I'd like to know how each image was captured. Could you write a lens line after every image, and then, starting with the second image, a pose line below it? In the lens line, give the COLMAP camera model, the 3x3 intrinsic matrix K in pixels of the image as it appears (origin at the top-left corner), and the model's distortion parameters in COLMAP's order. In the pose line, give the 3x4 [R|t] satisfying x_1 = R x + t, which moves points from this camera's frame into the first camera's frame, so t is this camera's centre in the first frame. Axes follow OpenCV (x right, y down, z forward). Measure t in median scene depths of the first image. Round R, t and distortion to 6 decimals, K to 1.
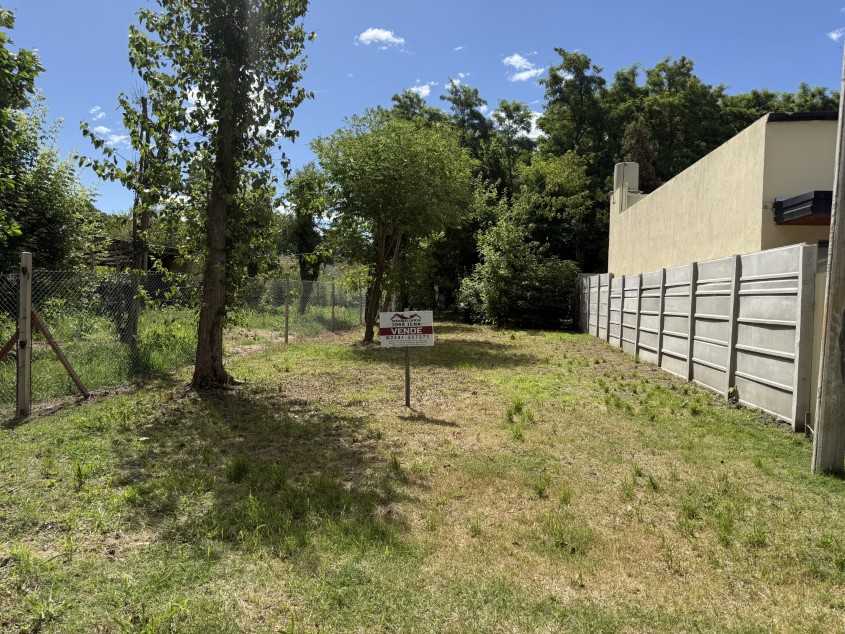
lens RADIAL K [[593.8, 0, 422.5], [0, 593.8, 317.0], [0, 0, 1]] dist [0.087717, -0.105662]
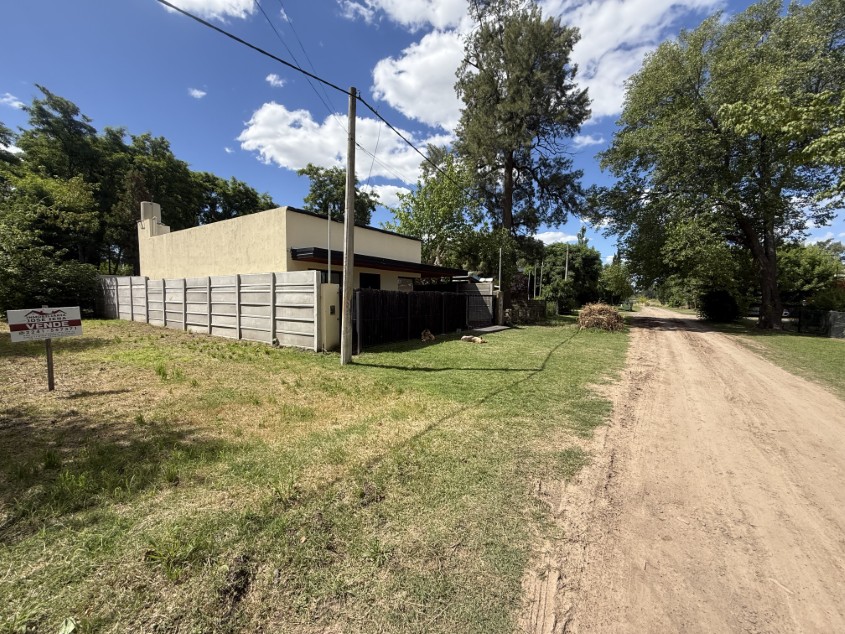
lens RADIAL K [[337.9, 0, 422.3], [0, 337.9, 318.7], [0, 0, 1]] dist [0.000439, 0.000229]
pose [[0.442377, -0.073974, 0.893773, -0.195639], [0.030226, 0.997256, 0.067578, -0.007694], [-0.896320, -0.002880, 0.443399, 0.036905]]
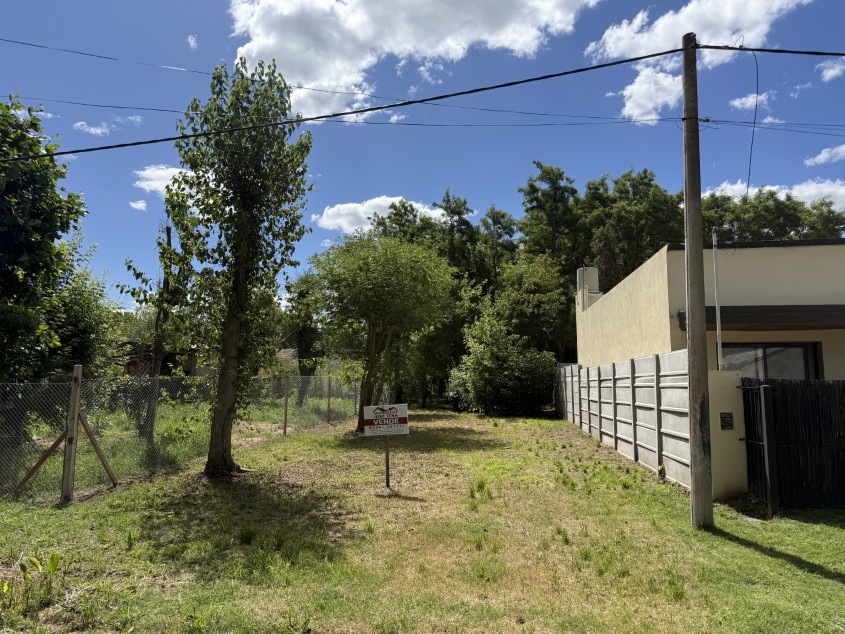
lens RADIAL K [[590.3, 0, 427.0], [0, 590.3, 319.2], [0, 0, 1]] dist [0.150315, -0.257090]
pose [[0.999790, -0.017287, 0.011014, 0.030903], [0.018683, 0.989598, -0.142640, -0.006093], [-0.008434, 0.142815, 0.989713, -0.151409]]
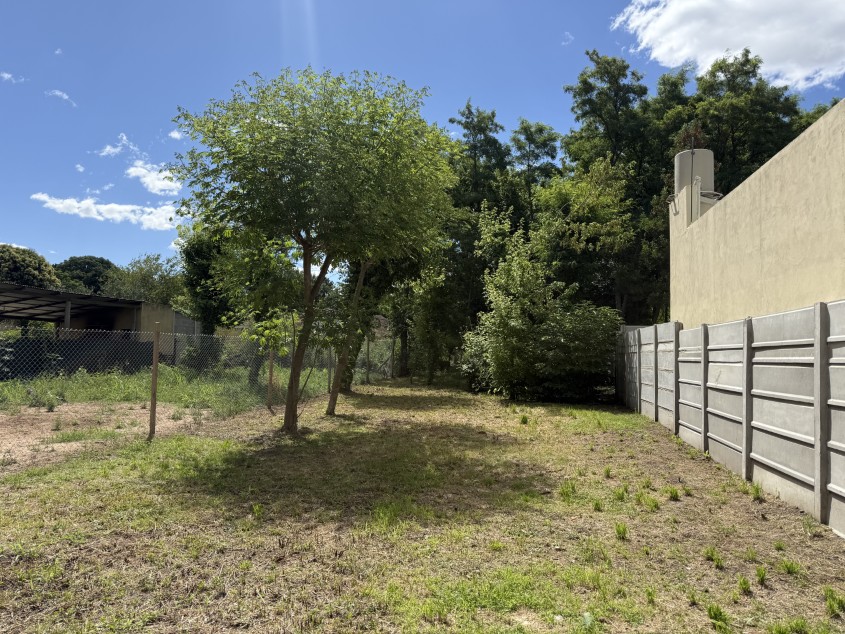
lens RADIAL K [[593.8, 0, 422.5], [0, 593.8, 317.0], [0, 0, 1]] dist [0.087717, -0.105662]
pose [[0.998334, -0.006175, -0.057362, 0.127312], [0.000627, 0.995358, -0.096242, -0.026238], [0.057690, 0.096045, 0.993704, 0.533075]]
